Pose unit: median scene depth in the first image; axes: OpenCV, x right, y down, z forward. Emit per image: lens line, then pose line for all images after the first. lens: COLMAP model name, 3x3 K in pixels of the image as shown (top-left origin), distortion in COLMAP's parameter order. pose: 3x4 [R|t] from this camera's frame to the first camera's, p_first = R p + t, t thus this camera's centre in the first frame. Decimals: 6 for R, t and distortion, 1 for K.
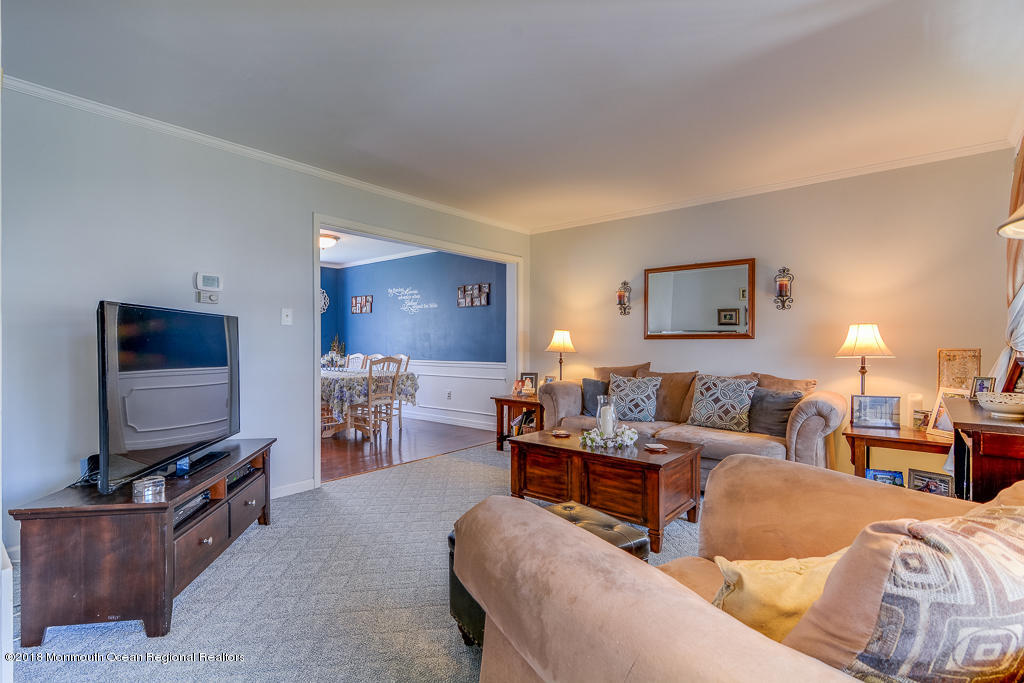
lens RADIAL K [[492.8, 0, 535.9], [0, 492.8, 340.5], [0, 0, 1]] dist [0.019086, -0.005760]
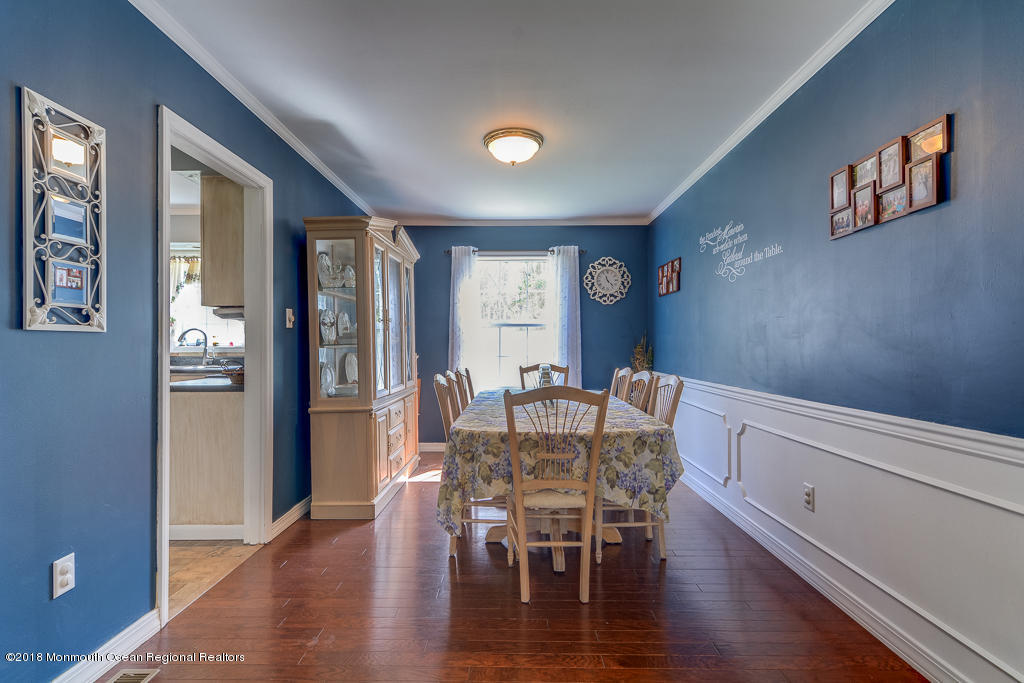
lens RADIAL K [[492.8, 0, 505.8], [0, 492.8, 345.4], [0, 0, 1]] dist [0.019086, -0.005760]
pose [[0.591812, -0.001185, -0.806075, -0.021908], [0.000088, 0.999999, -0.001405, 0.003261], [0.806076, 0.000761, 0.591812, 0.651321]]
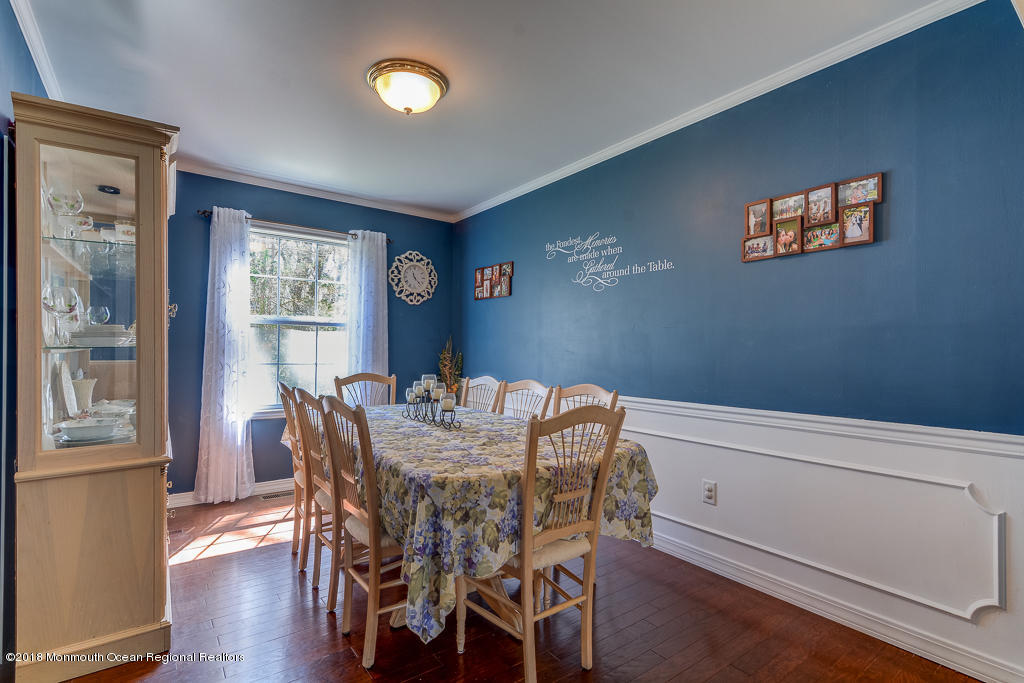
lens RADIAL K [[492.8, 0, 509.8], [0, 492.8, 346.3], [0, 0, 1]] dist [0.019086, -0.005760]
pose [[0.959258, 0.007631, -0.282427, -0.227883], [-0.010761, 0.999897, -0.009533, 0.001501], [0.282325, 0.012183, 0.959241, 0.614604]]
